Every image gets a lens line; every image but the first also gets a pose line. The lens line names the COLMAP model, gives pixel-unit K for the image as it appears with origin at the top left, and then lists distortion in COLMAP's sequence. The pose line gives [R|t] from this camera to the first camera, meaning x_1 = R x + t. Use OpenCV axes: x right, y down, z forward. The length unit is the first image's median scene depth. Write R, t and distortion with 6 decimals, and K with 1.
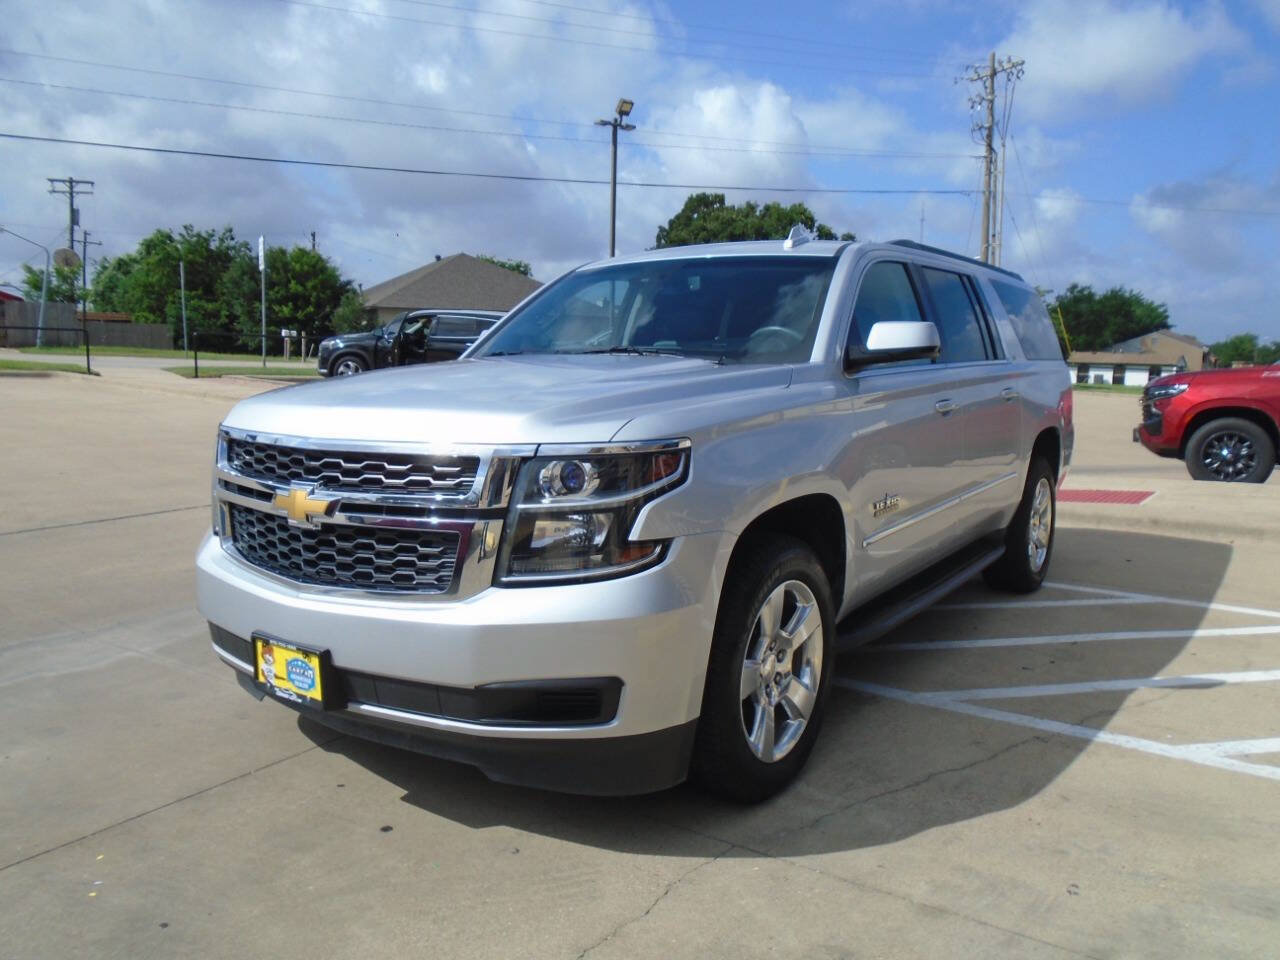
lens RADIAL K [[973.0, 0, 640.3], [0, 973.0, 473.6], [0, 0, 1]] dist [-0.010281, 0.004396]
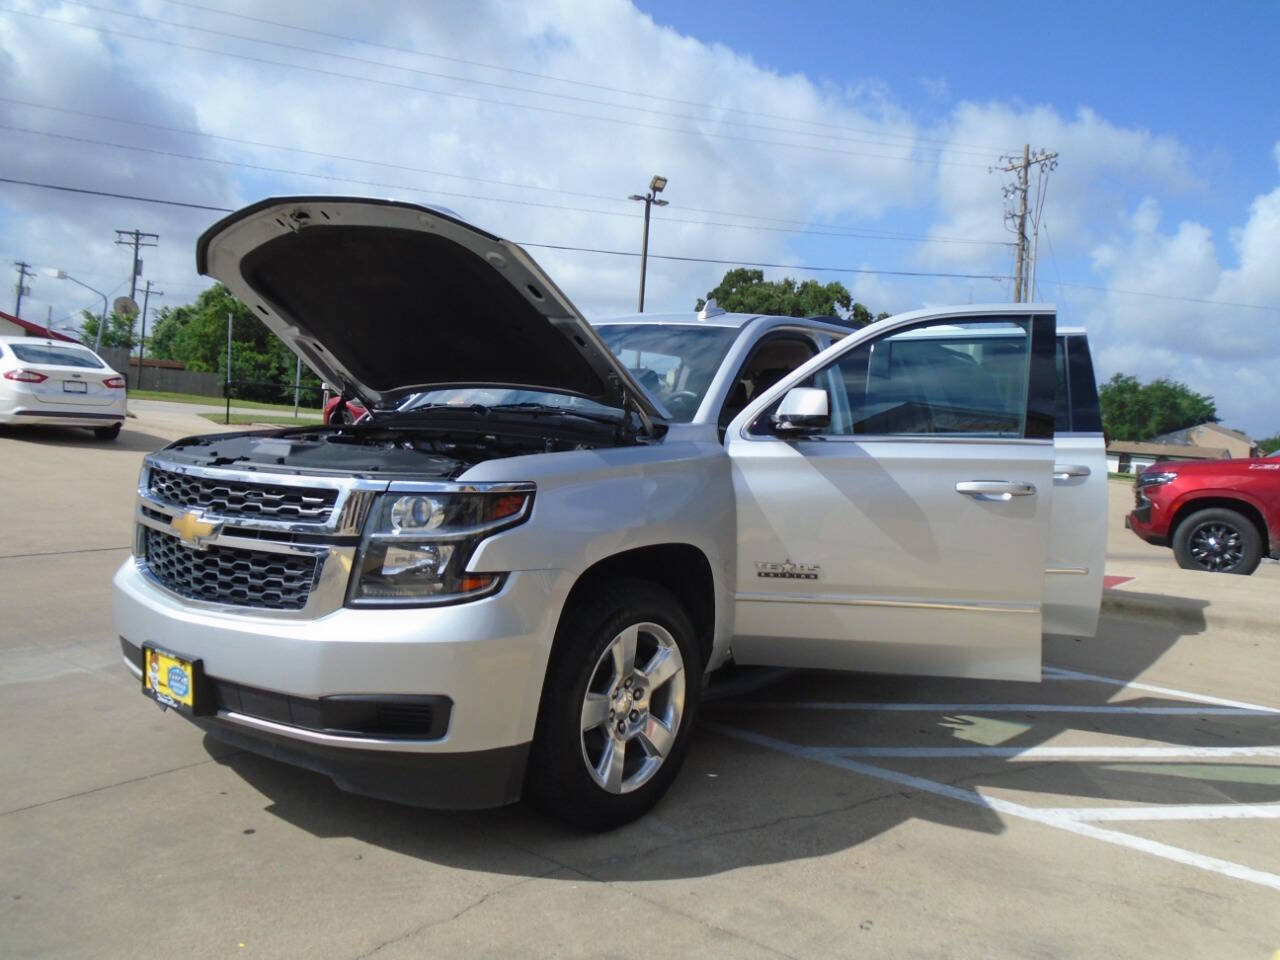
lens RADIAL K [[972.4, 0, 641.8], [0, 972.4, 474.9], [0, 0, 1]] dist [-0.012774, 0.003393]
pose [[0.998113, 0.047519, -0.038892, 0.155560], [-0.050073, 0.996458, -0.067564, 0.016749], [0.035544, 0.069384, 0.996957, -0.067807]]
